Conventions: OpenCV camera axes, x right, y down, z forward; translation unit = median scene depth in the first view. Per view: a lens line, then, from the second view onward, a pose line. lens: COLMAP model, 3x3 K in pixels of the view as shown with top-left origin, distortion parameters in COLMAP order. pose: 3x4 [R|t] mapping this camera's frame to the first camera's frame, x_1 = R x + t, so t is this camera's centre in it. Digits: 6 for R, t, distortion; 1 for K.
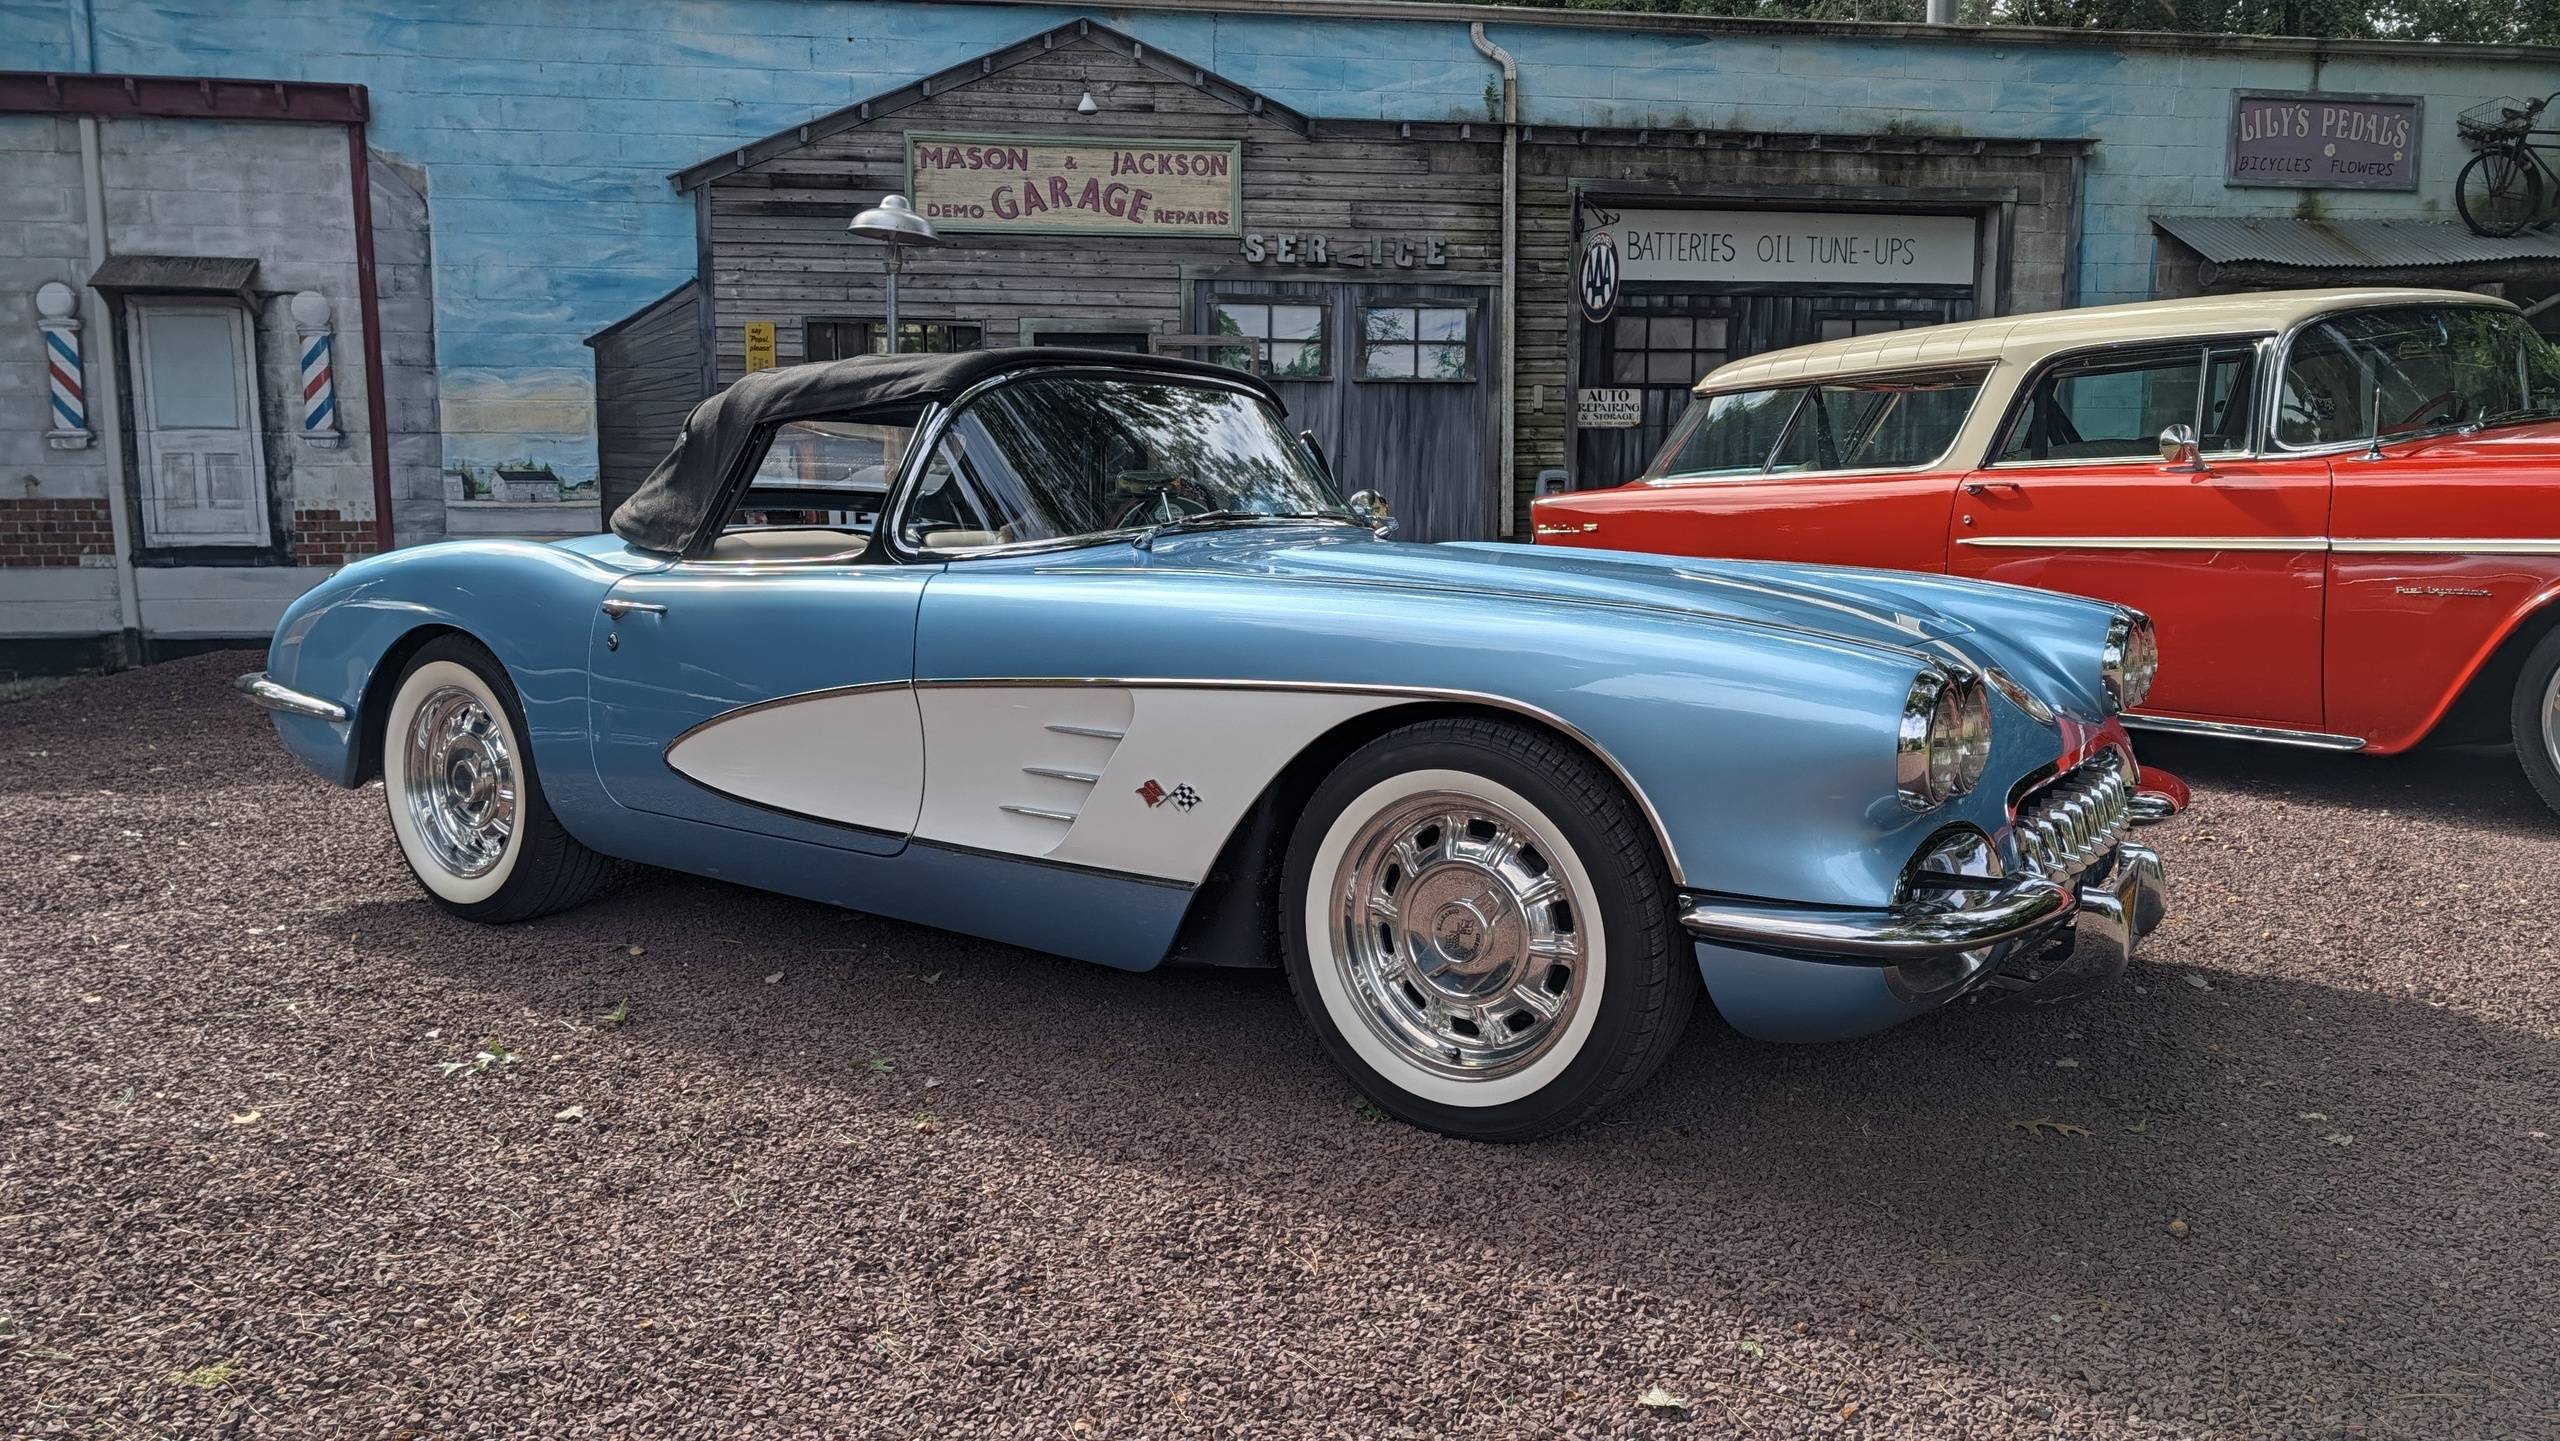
lens RADIAL K [[1871.7, 0, 1291.3], [0, 1871.7, 727.0], [0, 0, 1]] dist [0.029578, -0.031879]
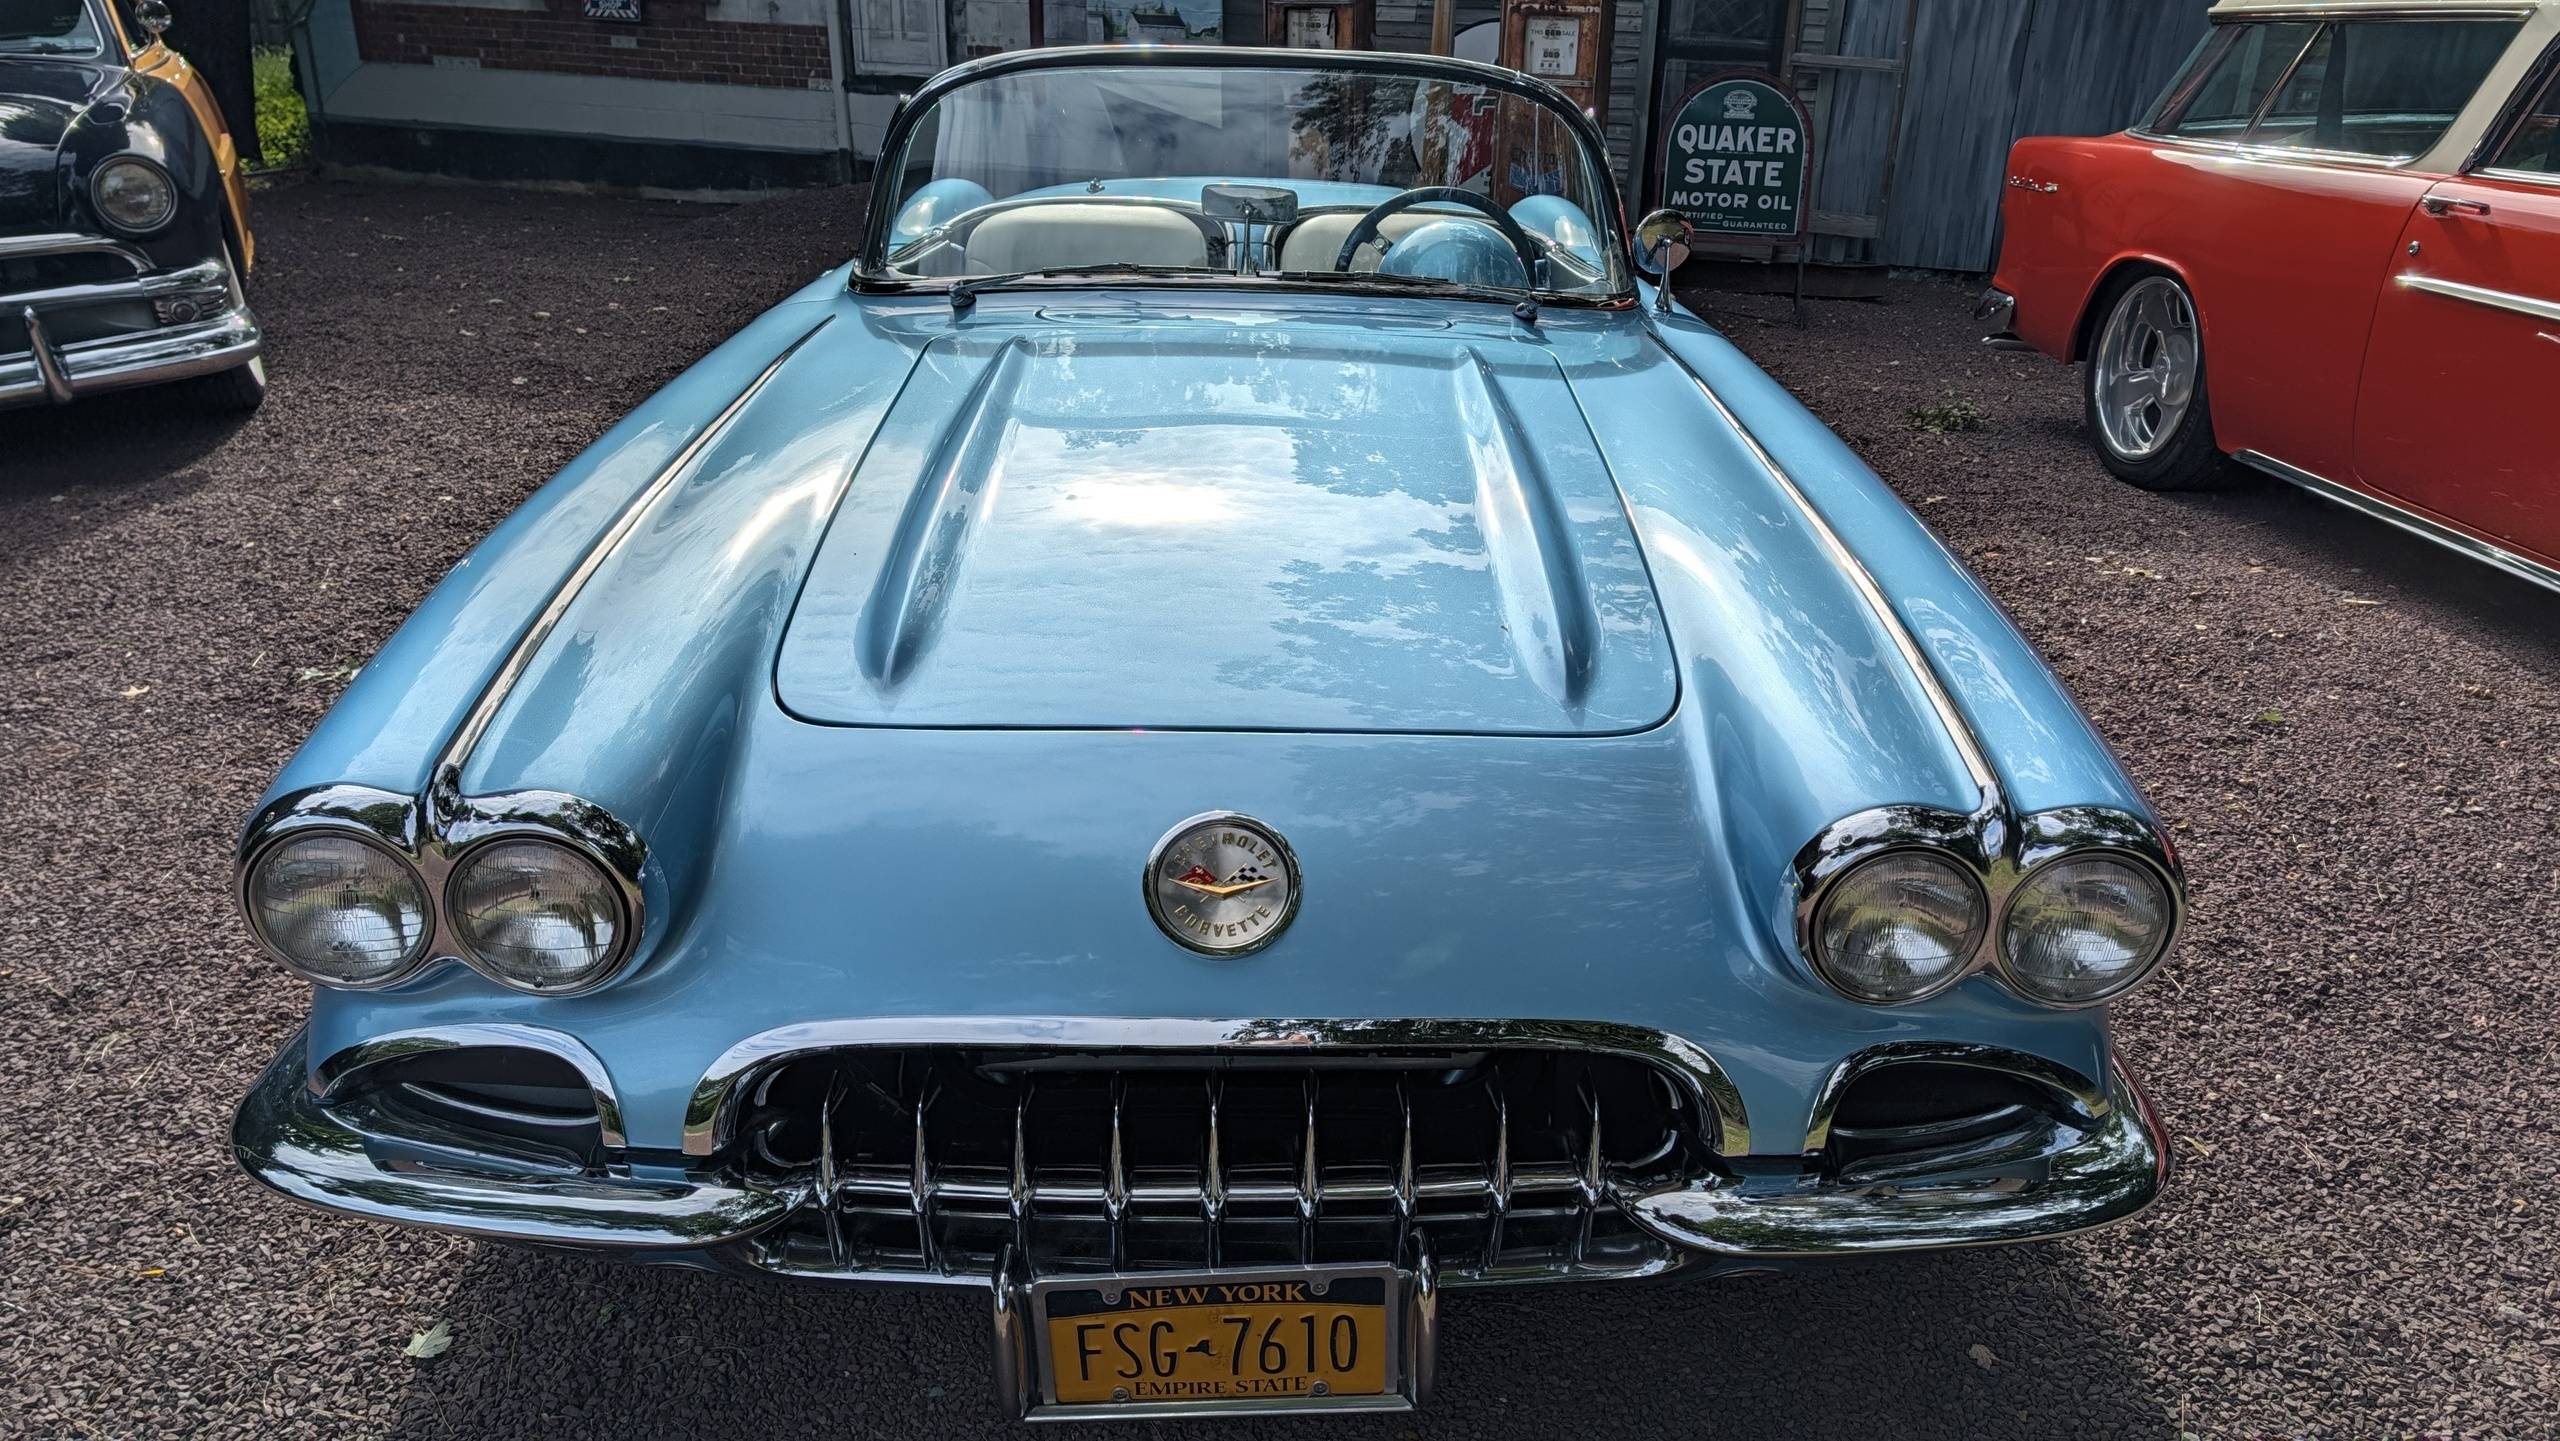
lens RADIAL K [[1871.7, 0, 1294.8], [0, 1871.7, 753.3], [0, 0, 1]] dist [0.029578, -0.031879]
pose [[0.880050, 0.211684, -0.425090, 0.168609], [-0.094623, 0.955368, 0.279854, -0.044710], [0.465358, -0.206062, 0.860802, 0.075855]]
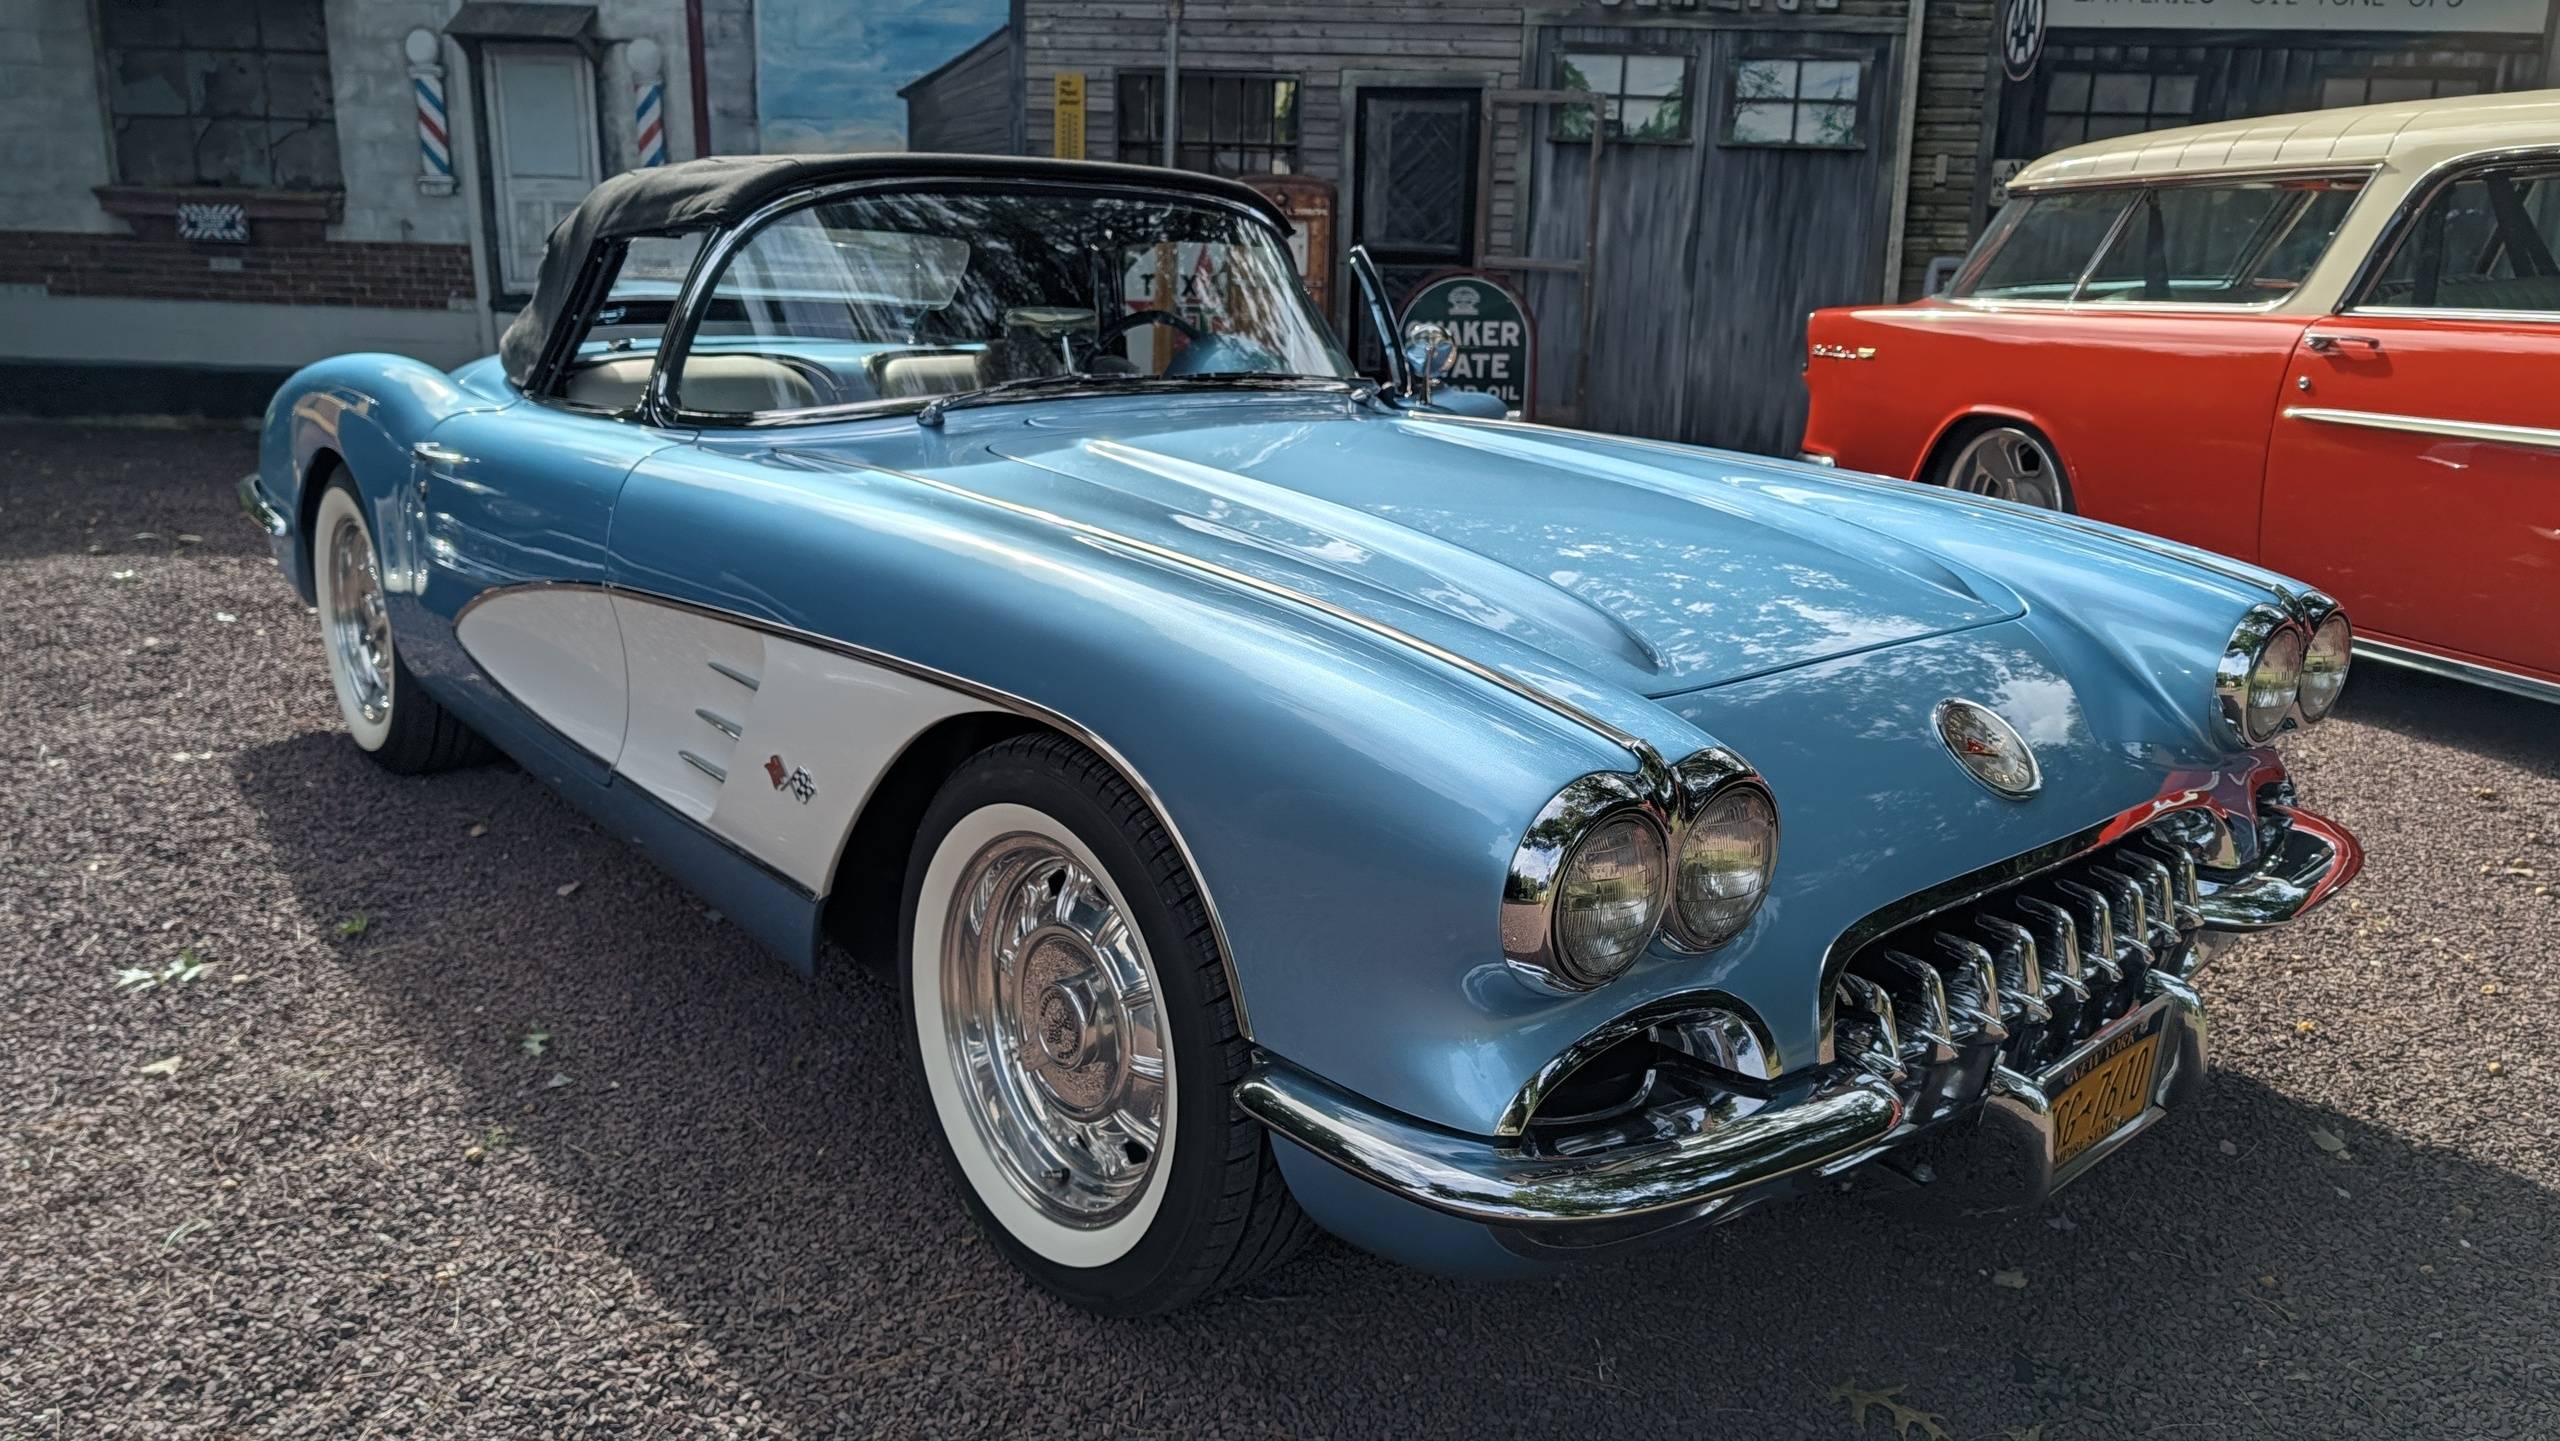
lens RADIAL K [[1871.7, 0, 1289.2], [0, 1871.7, 723.7], [0, 0, 1]] dist [0.029578, -0.031879]
pose [[0.964062, 0.094522, -0.248295, 0.086469], [-0.061544, 0.988604, 0.137386, -0.028047], [0.258452, -0.117168, 0.958892, 0.081808]]
